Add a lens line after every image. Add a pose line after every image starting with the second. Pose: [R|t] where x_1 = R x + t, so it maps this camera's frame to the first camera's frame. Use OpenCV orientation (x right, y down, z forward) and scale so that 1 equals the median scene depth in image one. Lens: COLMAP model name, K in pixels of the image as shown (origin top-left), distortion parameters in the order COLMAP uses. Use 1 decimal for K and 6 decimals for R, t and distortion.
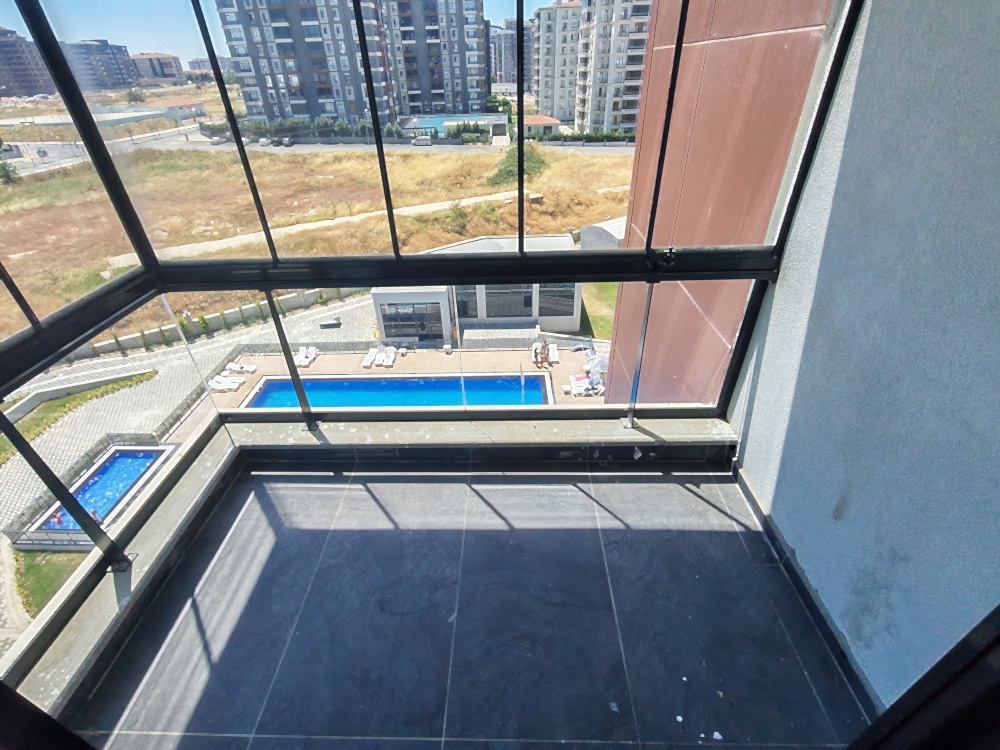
lens RADIAL K [[458.2, 0, 500.6], [0, 458.2, 375.1], [0, 0, 1]] dist [-0.000767, -0.000059]
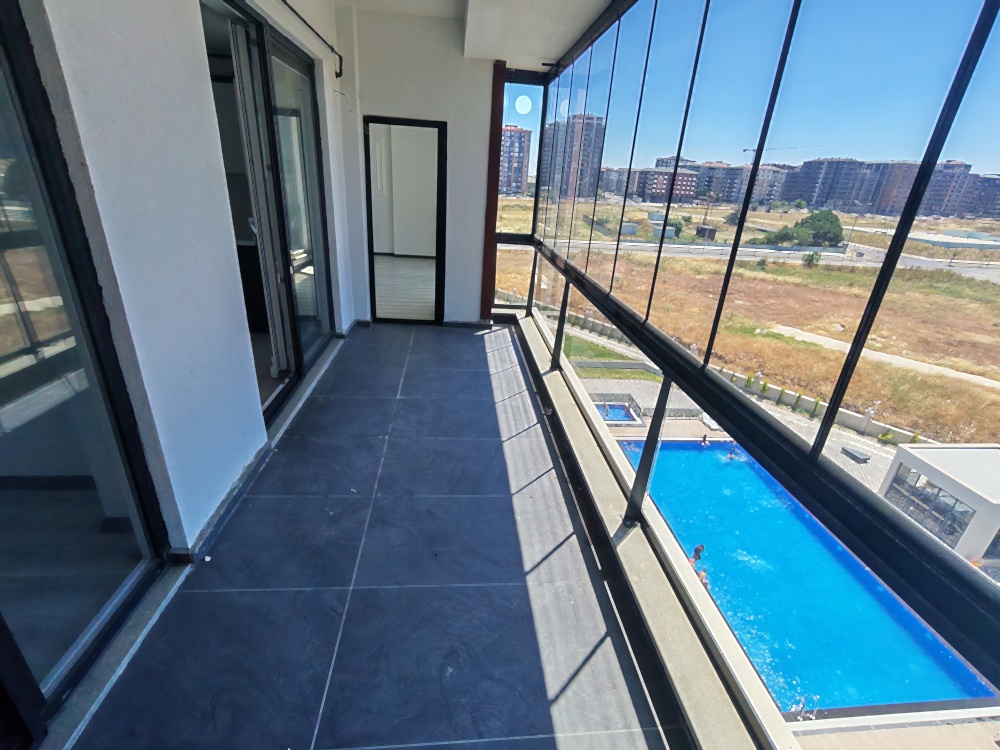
lens RADIAL K [[458.2, 0, 503.9], [0, 458.2, 371.3], [0, 0, 1]] dist [-0.000767, -0.000059]
pose [[0.106093, 0.423497, -0.899663, 0.279819], [-0.610375, 0.741990, 0.277297, -0.059898], [0.784976, 0.519712, 0.337212, 0.068236]]
